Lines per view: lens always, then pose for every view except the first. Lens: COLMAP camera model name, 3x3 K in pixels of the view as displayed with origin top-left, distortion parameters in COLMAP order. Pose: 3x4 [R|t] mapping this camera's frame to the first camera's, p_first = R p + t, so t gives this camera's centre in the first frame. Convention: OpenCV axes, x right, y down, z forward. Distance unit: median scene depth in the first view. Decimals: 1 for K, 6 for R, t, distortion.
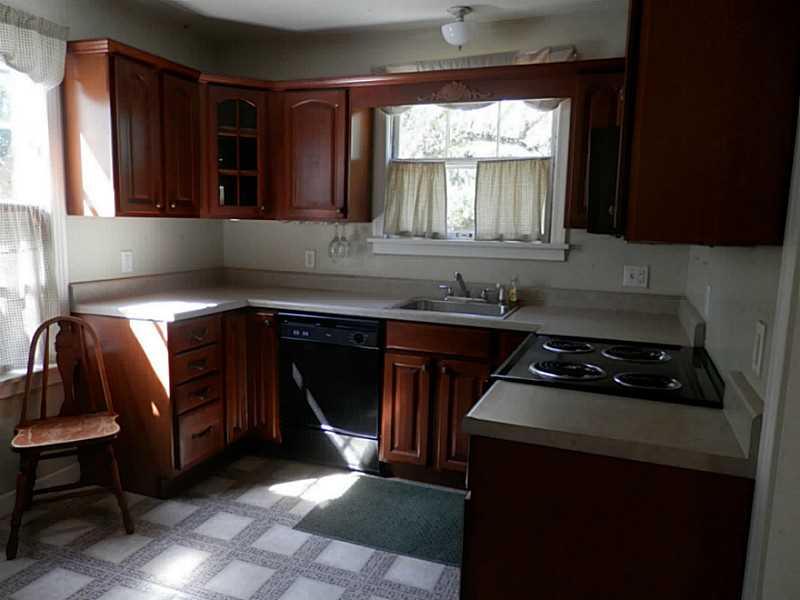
lens RADIAL K [[592.0, 0, 403.1], [0, 592.0, 300.4], [0, 0, 1]] dist [0.000061, -0.002542]
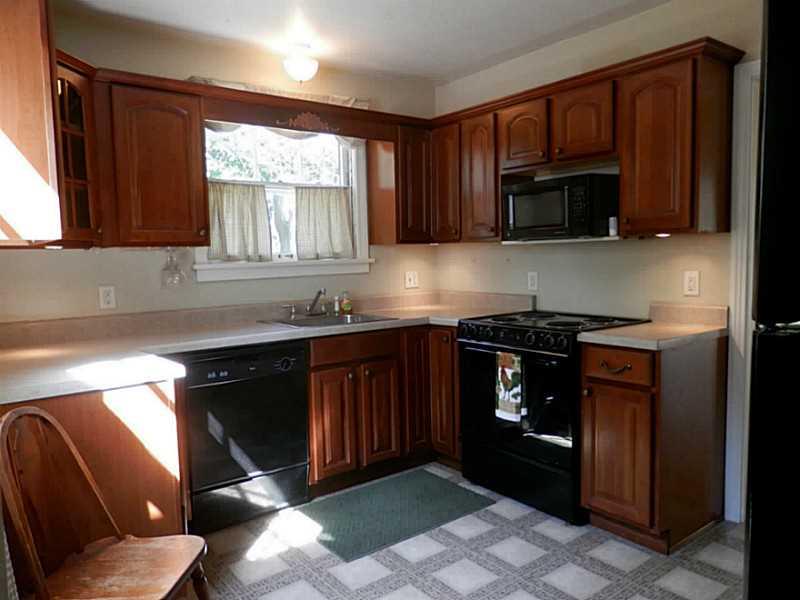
lens RADIAL K [[592.0, 0, 403.1], [0, 592.0, 300.4], [0, 0, 1]] dist [0.000061, -0.002542]
pose [[0.522800, -0.102659, 0.846251, -0.740773], [0.154396, 0.987707, 0.024436, -0.029729], [-0.838357, 0.117882, 0.532223, 0.309613]]
